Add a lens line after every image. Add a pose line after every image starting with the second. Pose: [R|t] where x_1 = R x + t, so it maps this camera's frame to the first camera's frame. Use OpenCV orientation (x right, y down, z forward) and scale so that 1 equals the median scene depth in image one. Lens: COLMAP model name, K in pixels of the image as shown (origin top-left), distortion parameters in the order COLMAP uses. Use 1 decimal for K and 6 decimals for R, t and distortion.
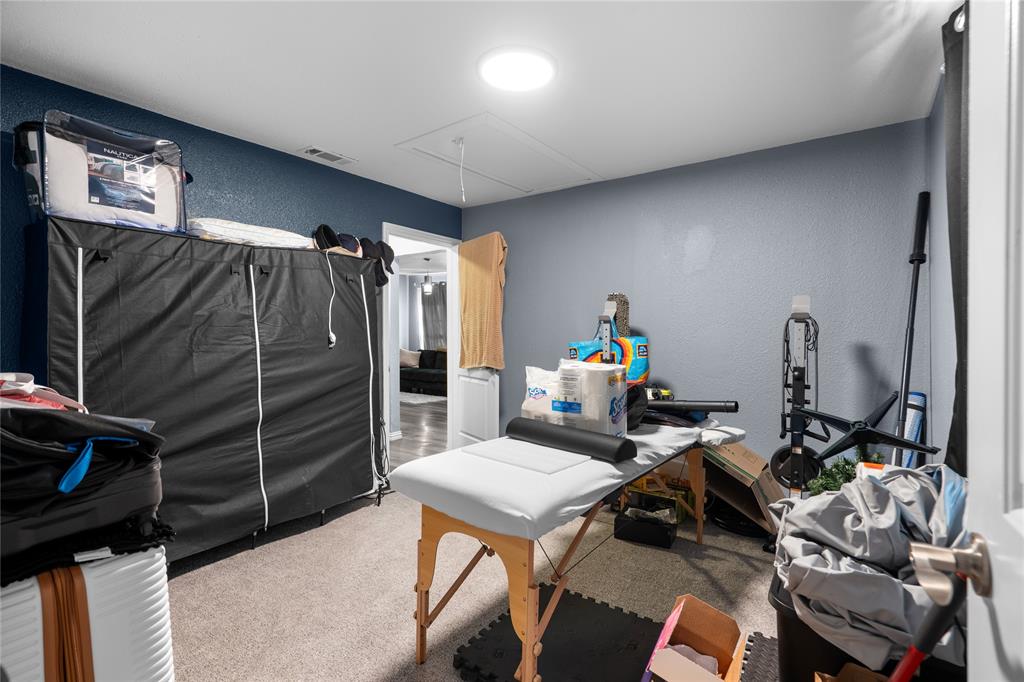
lens RADIAL K [[469.7, 0, 512.0], [0, 469.7, 341.0], [0, 0, 1]] dist [-0.000152, -0.000015]
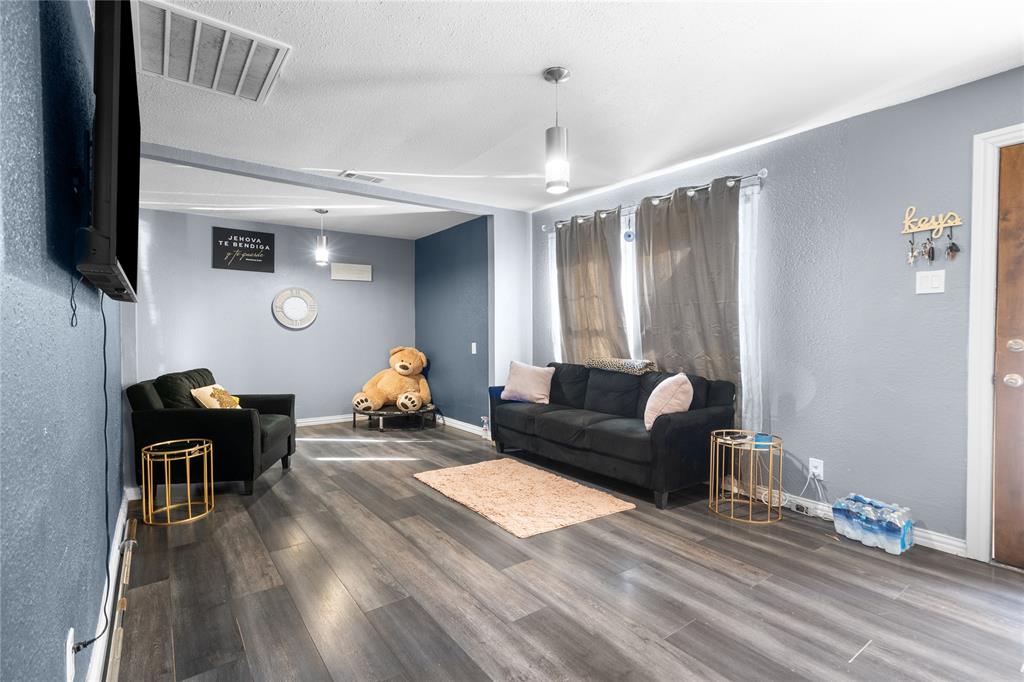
lens RADIAL K [[492.3, 0, 516.4], [0, 492.3, 334.5], [0, 0, 1]] dist [0.000117, 0.000088]
pose [[0.954419, 0.003378, -0.298450, -0.084868], [-0.005422, 0.999967, -0.006022, -0.006614], [0.298420, 0.007365, 0.954406, 0.525641]]
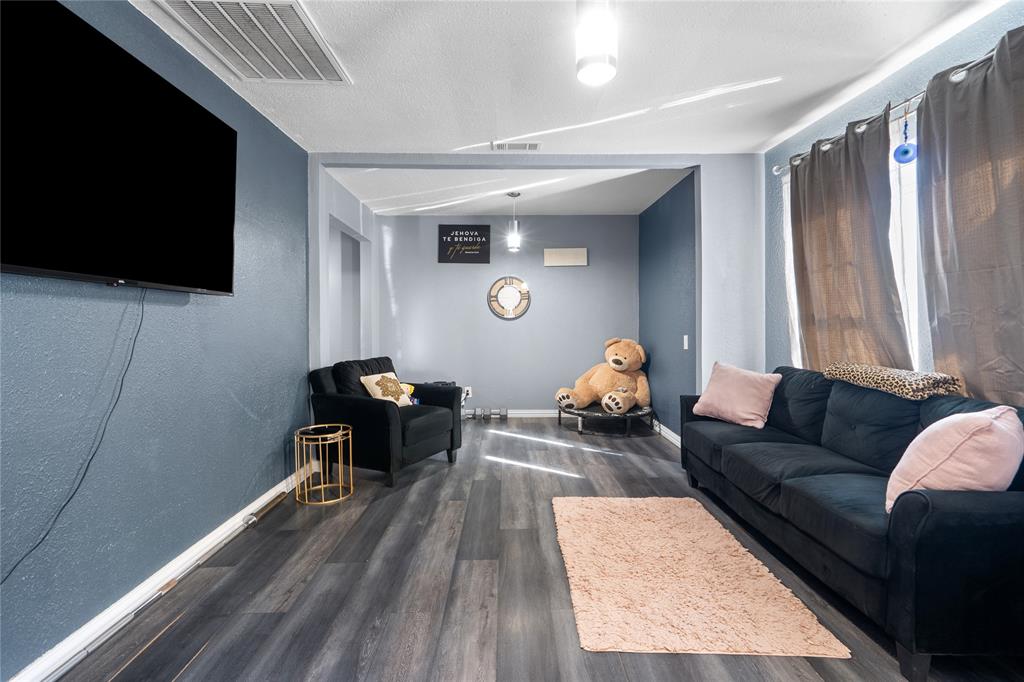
lens RADIAL K [[494.4, 0, 513.0], [0, 494.4, 322.8], [0, 0, 1]] dist [0.000614, 0.001959]
pose [[0.602037, 0.003190, -0.798462, -0.039867], [-0.006895, 0.999976, -0.001203, -0.009664], [0.798438, 0.006230, 0.602044, 0.663049]]
